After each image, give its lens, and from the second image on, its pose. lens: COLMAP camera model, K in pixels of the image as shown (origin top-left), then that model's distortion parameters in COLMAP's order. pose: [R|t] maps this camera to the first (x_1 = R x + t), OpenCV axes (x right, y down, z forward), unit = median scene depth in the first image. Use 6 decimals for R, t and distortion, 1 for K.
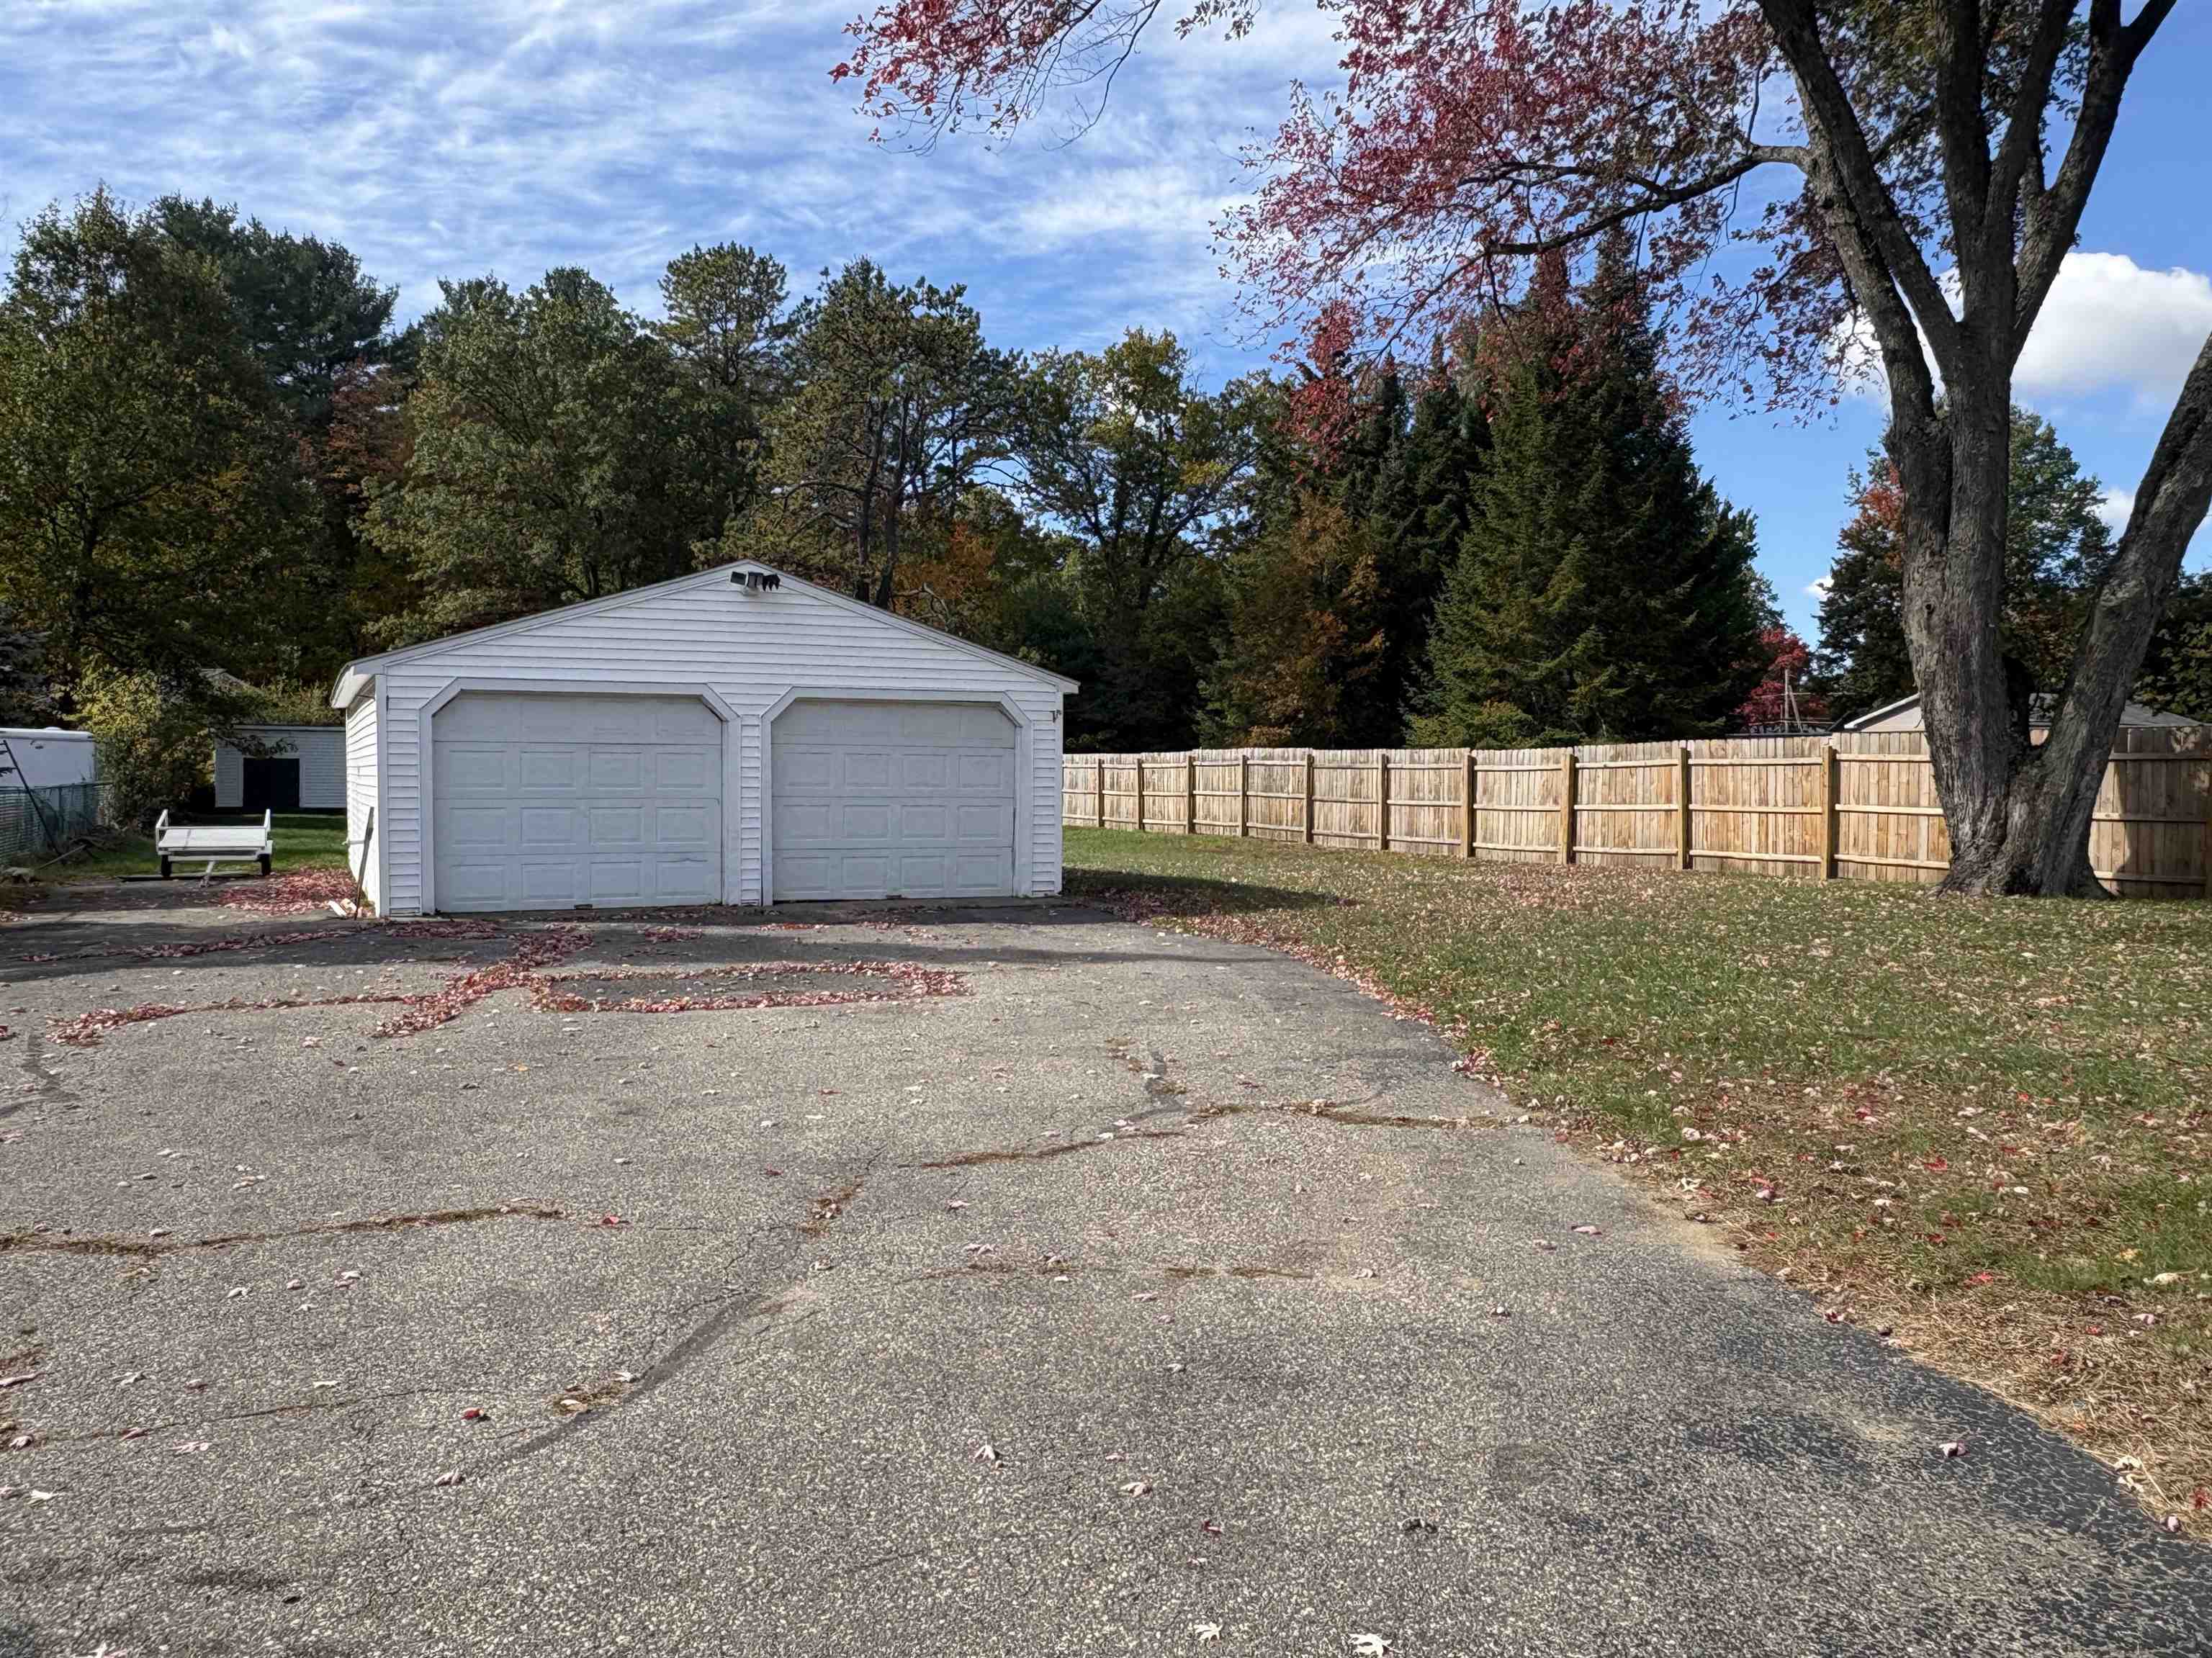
lens RADIAL K [[1698.3, 0, 1093.6], [0, 1698.3, 820.6], [0, 0, 1]] dist [0.054877, -0.028388]
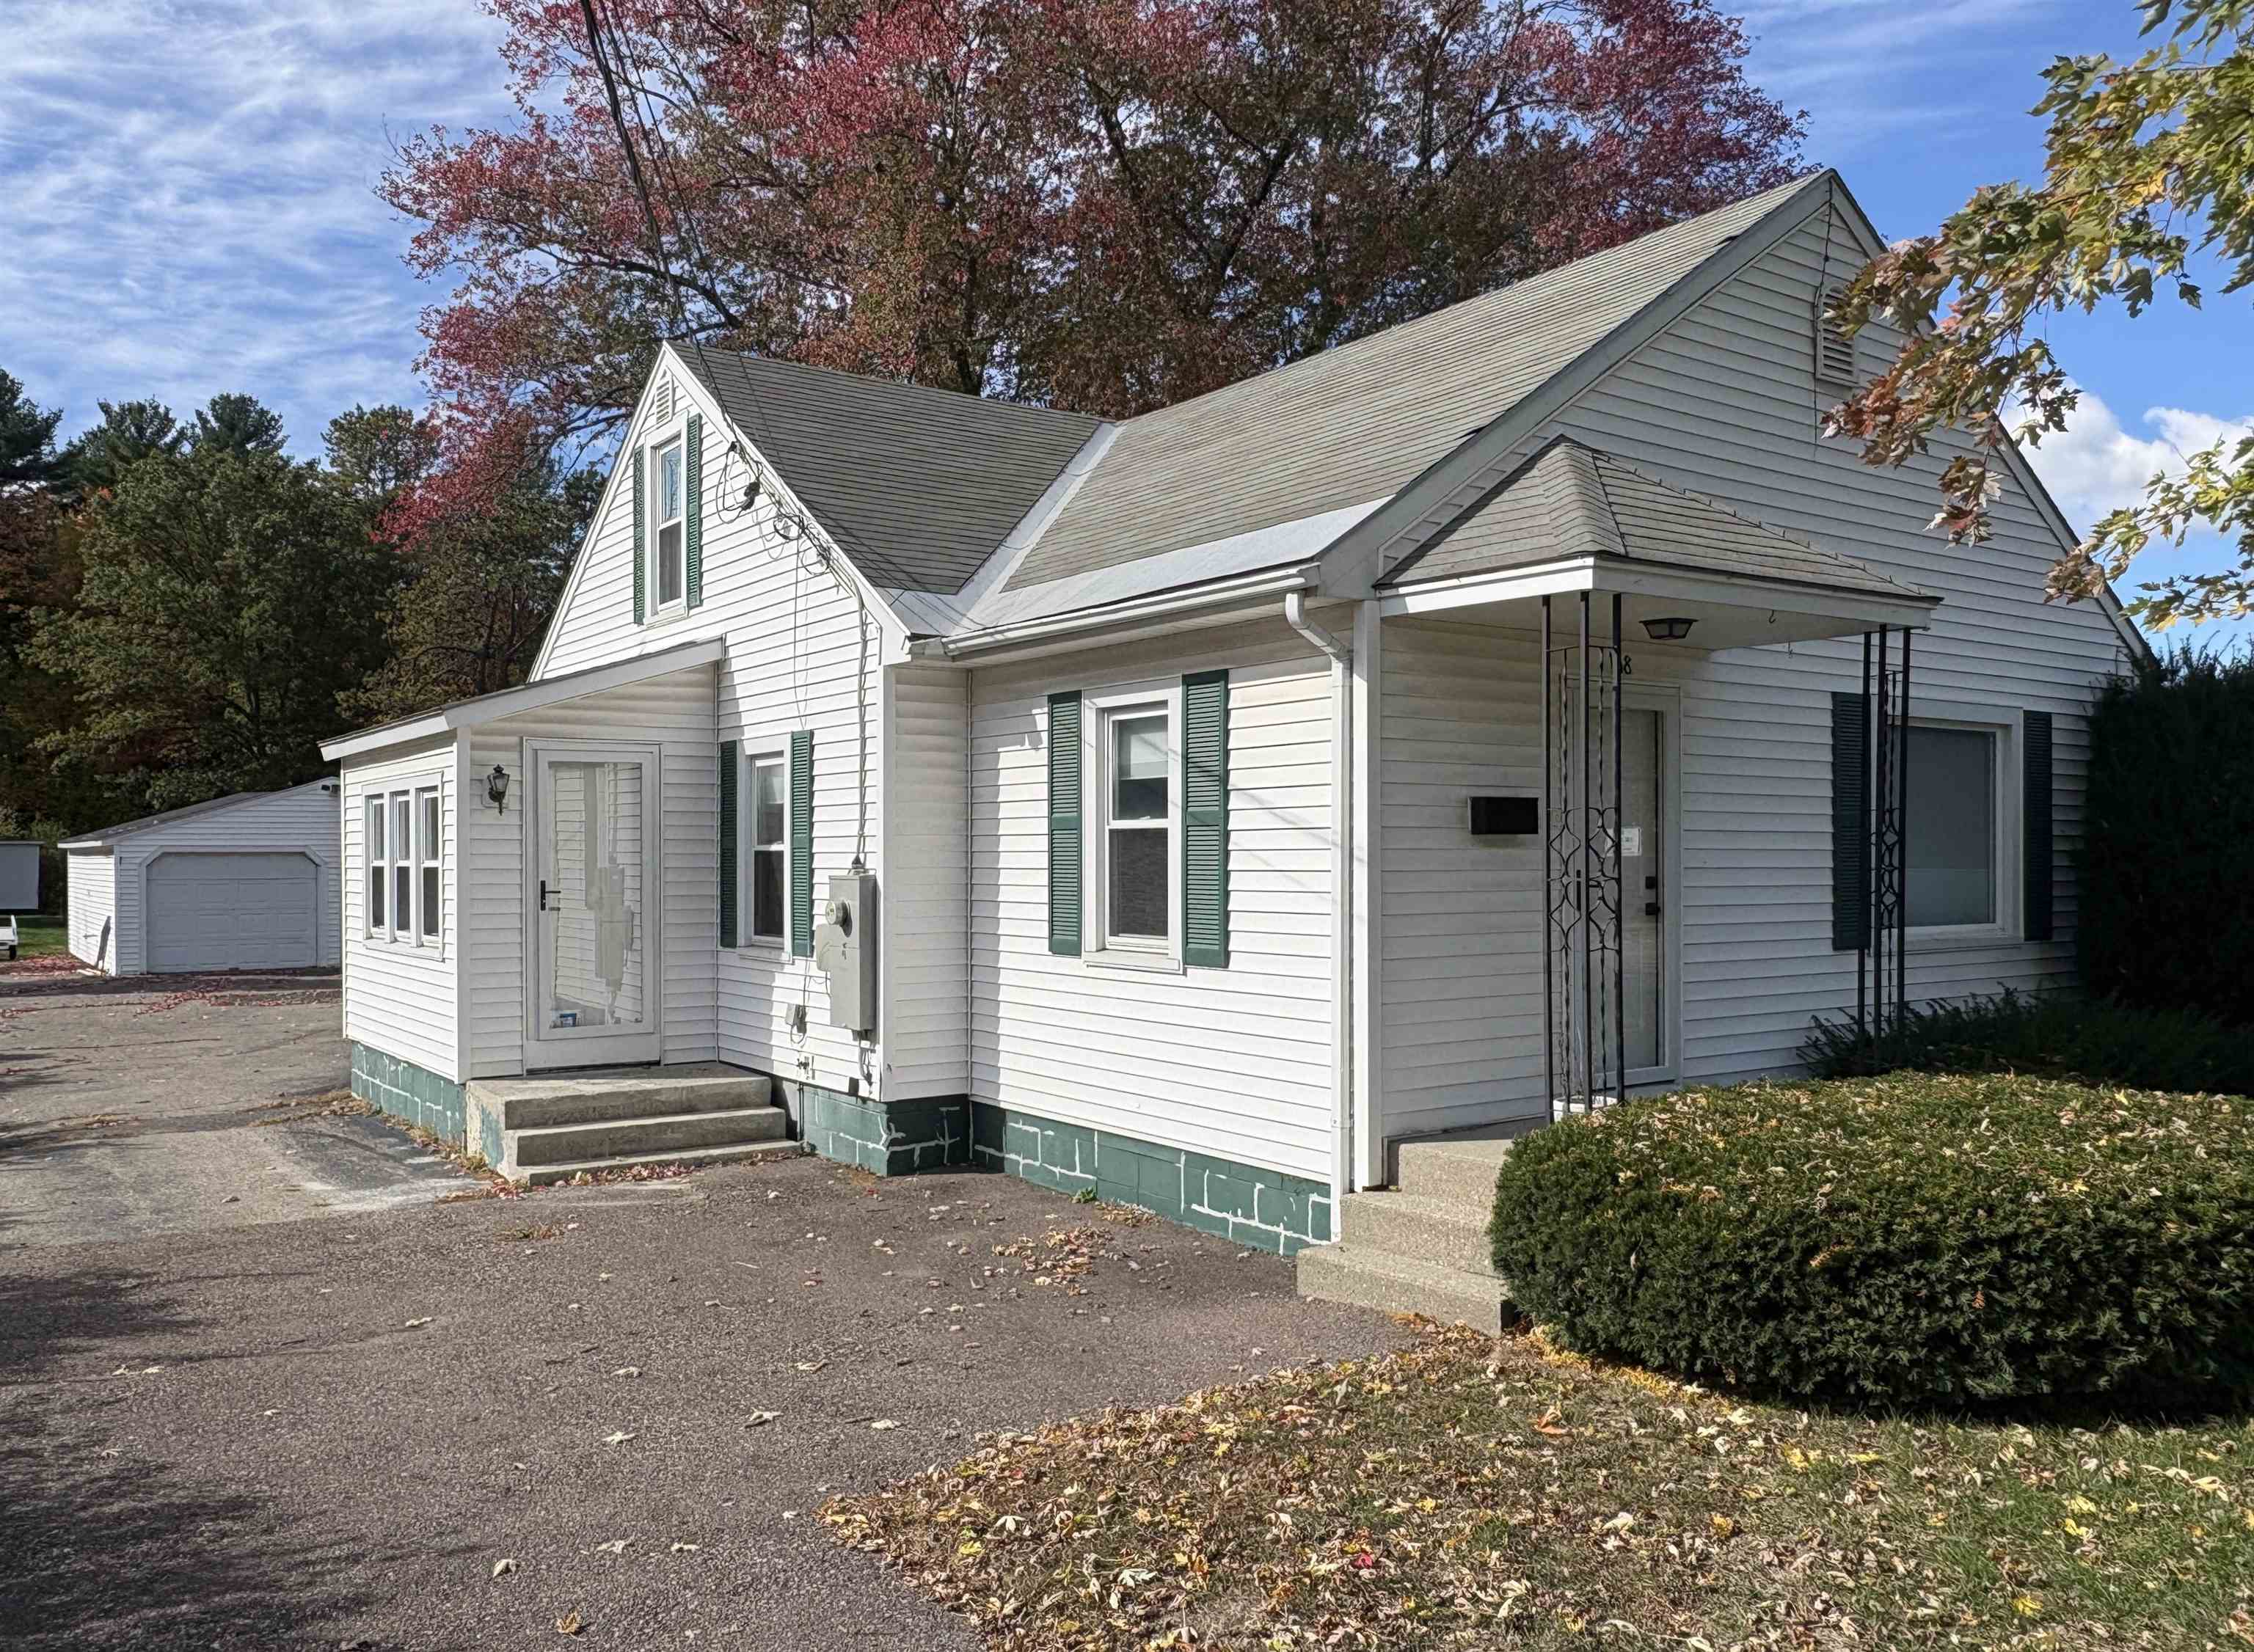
lens RADIAL K [[1730.5, 0, 1117.7], [0, 1730.5, 833.4], [0, 0, 1]] dist [0.054877, -0.028388]
pose [[0.985486, -0.001937, 0.169745, 0.070579], [0.008885, 0.999153, -0.040182, -0.002535], [-0.169523, 0.041107, 0.984668, -0.227006]]
